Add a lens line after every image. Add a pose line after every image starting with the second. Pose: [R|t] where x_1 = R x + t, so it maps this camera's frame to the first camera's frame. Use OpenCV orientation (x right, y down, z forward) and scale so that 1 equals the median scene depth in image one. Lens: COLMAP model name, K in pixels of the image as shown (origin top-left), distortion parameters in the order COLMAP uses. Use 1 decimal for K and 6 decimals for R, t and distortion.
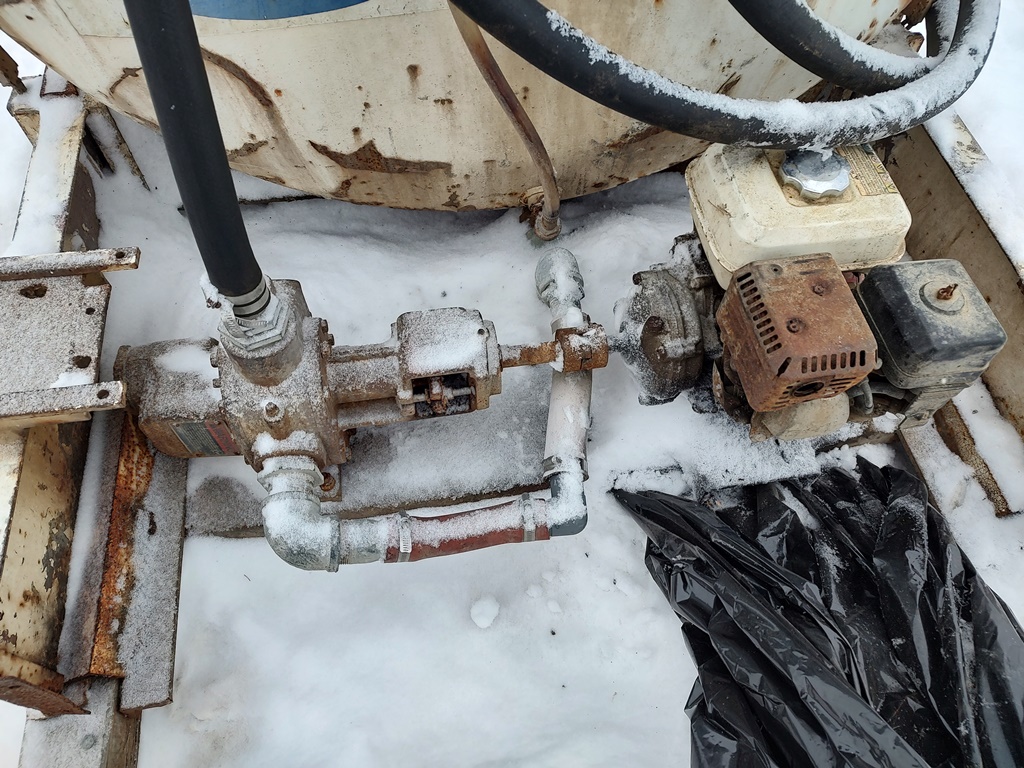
lens RADIAL K [[725.9, 0, 515.5], [0, 725.9, 385.3], [0, 0, 1]] dist [0.021085, -0.001031]
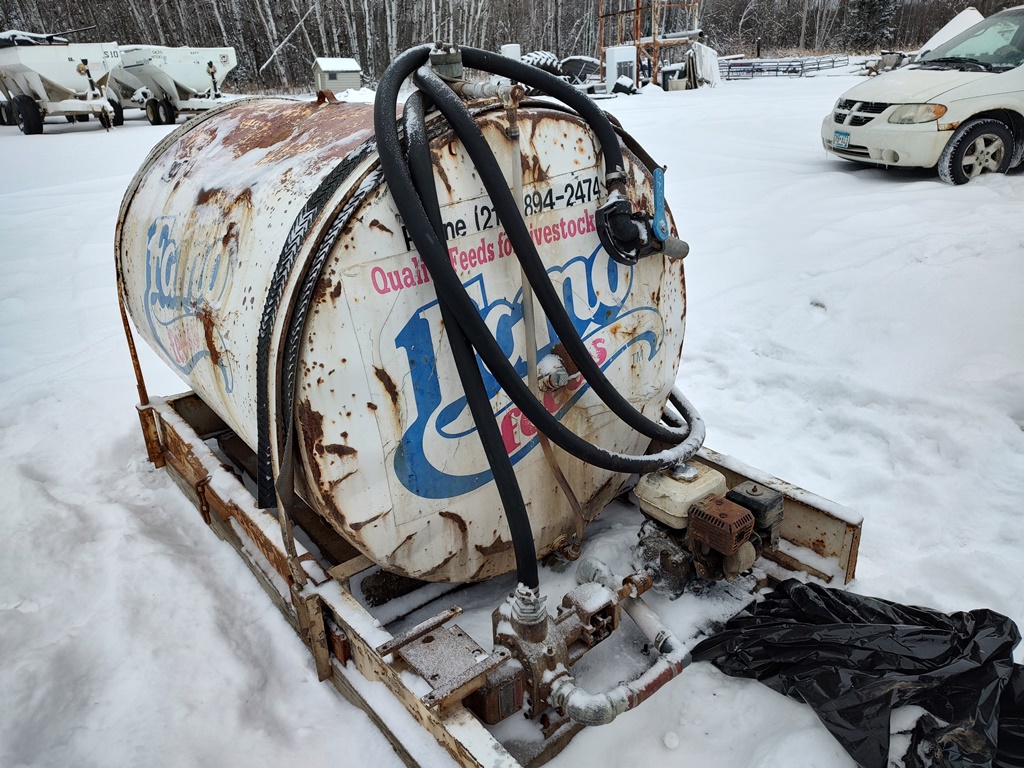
lens RADIAL K [[725.9, 0, 515.5], [0, 725.9, 385.3], [0, 0, 1]] dist [0.021085, -0.001031]
pose [[0.857277, -0.258507, 0.445253, -1.066818], [0.470594, 0.744235, -0.473977, 0.377398], [-0.208846, 0.615863, 0.759668, -0.910910]]
